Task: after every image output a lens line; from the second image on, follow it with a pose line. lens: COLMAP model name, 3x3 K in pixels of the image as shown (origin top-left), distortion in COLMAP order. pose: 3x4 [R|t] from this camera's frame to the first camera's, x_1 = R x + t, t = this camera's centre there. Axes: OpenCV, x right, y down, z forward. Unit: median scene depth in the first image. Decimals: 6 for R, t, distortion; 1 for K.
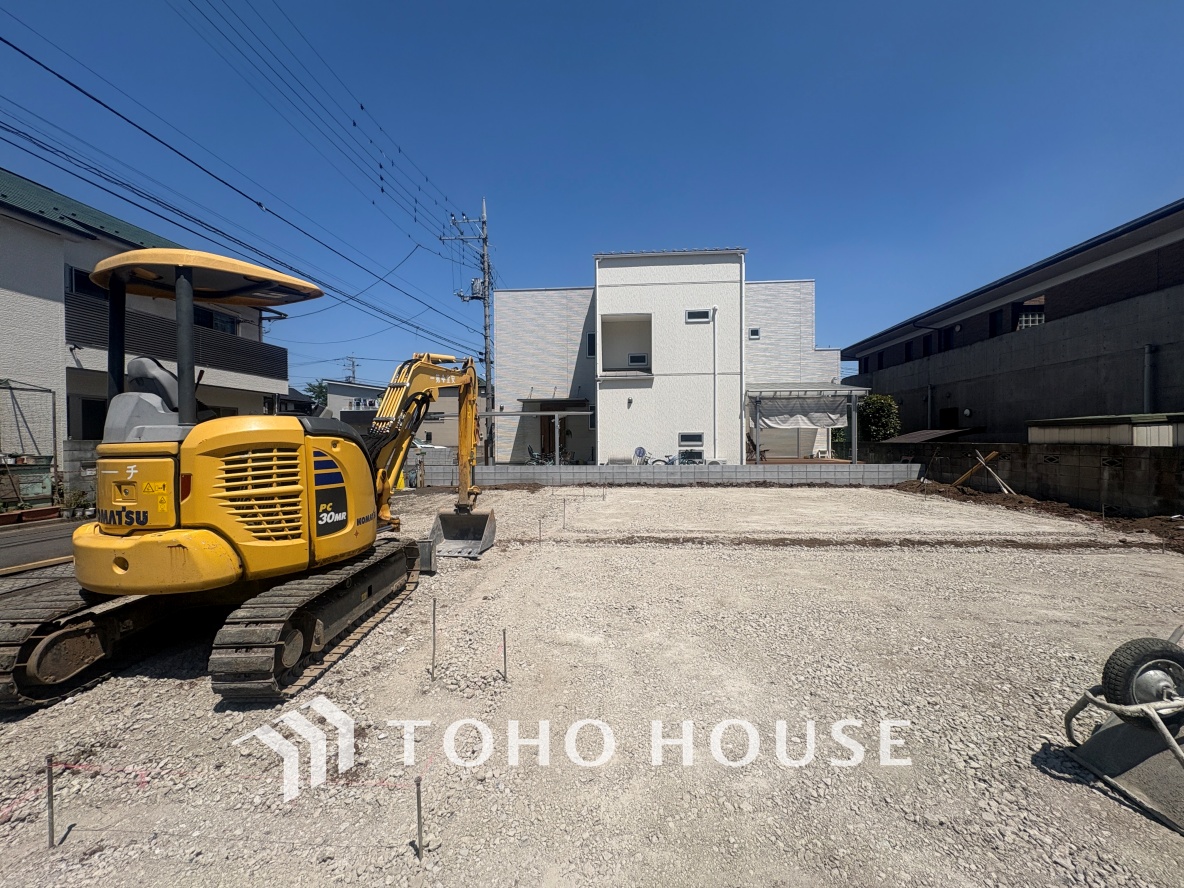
lens RADIAL K [[471.5, 0, 592.5], [0, 471.5, 442.8], [0, 0, 1]] dist [0.000290, 0.000243]
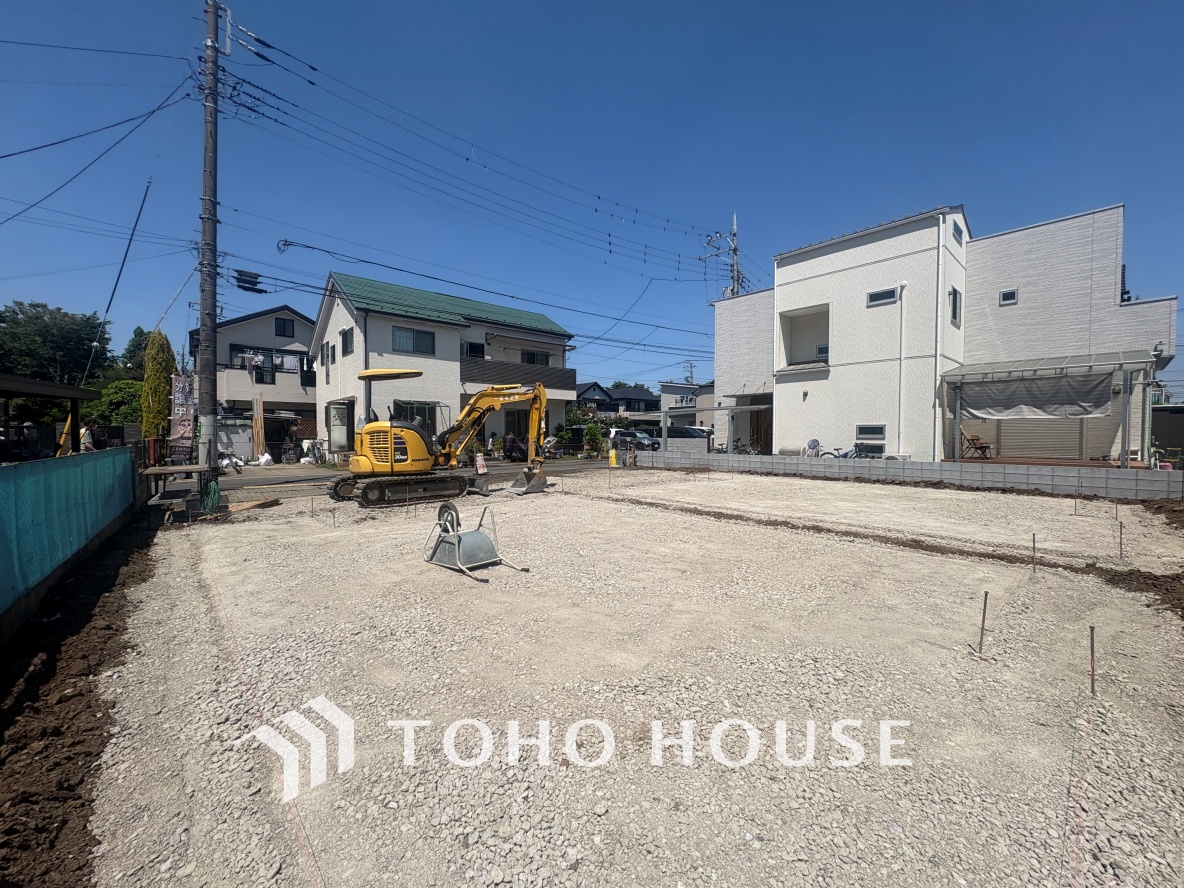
lens RADIAL K [[471.5, 0, 592.3], [0, 471.5, 441.9], [0, 0, 1]] dist [0.000290, 0.000243]
pose [[0.727060, 0.021832, -0.686227, 0.672391], [-0.011214, 0.999739, 0.019925, -0.000331], [0.686482, -0.006792, 0.727115, -0.078944]]
